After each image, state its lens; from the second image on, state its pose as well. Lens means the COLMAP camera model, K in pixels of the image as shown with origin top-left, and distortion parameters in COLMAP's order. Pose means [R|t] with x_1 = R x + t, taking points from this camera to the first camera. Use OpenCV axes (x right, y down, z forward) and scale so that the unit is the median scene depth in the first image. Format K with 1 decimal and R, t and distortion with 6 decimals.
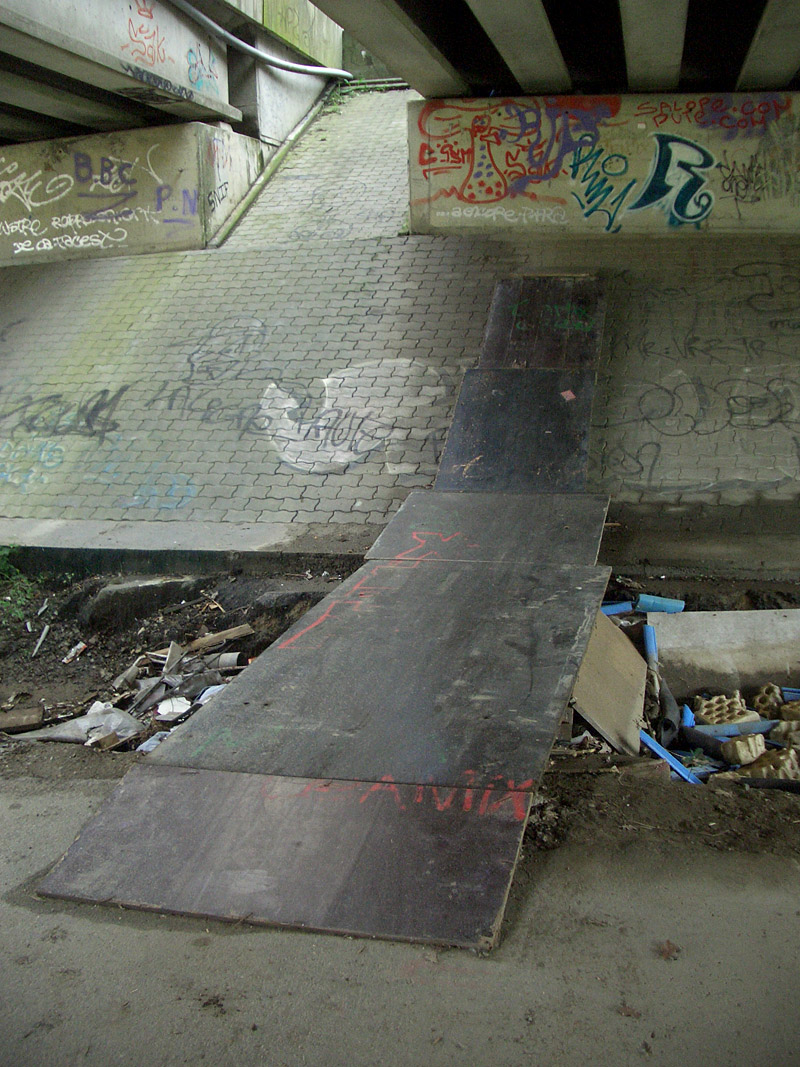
lens RADIAL K [[1098.0, 0, 400.0], [0, 1098.0, 533.5], [0, 0, 1]] dist [-0.245185, 0.243722]
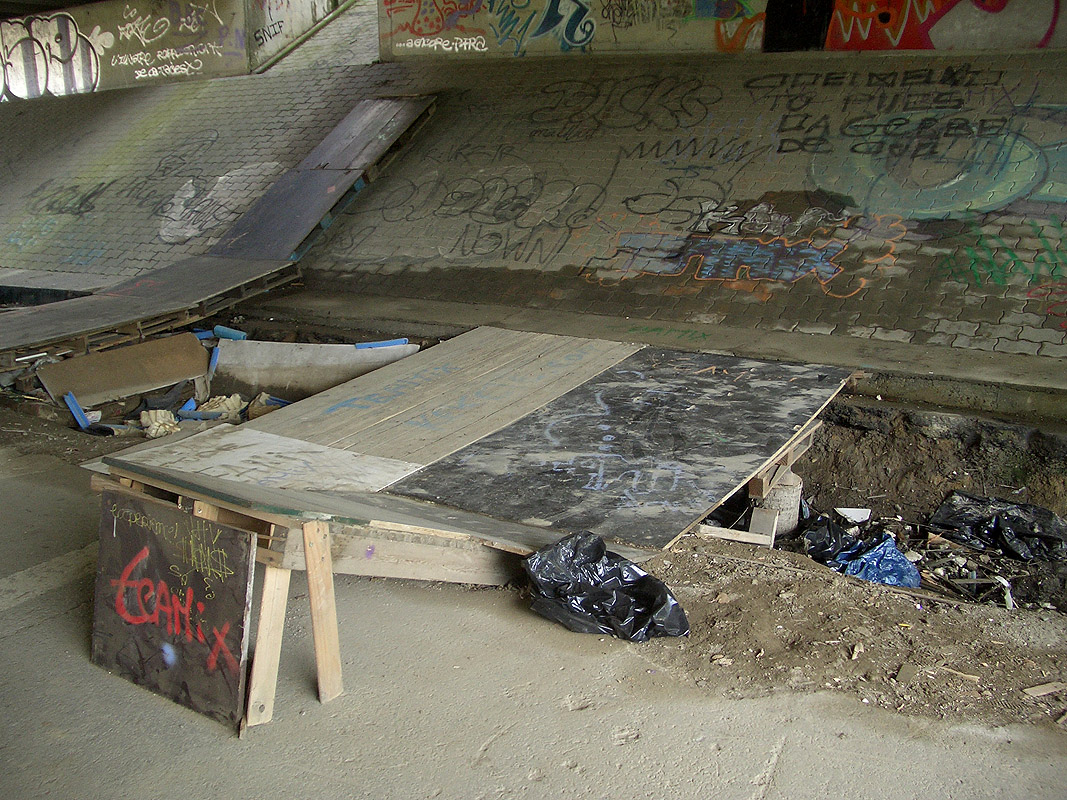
lens RADIAL K [[1102.5, 0, 533.5], [0, 1102.5, 400.0], [0, 0, 1]] dist [-0.263298, 0.270959]
pose [[0.952584, 0.088649, -0.291077, 0.582668], [-0.076035, 0.995621, 0.054390, 0.025458], [0.294624, -0.029679, 0.955152, -0.125397]]
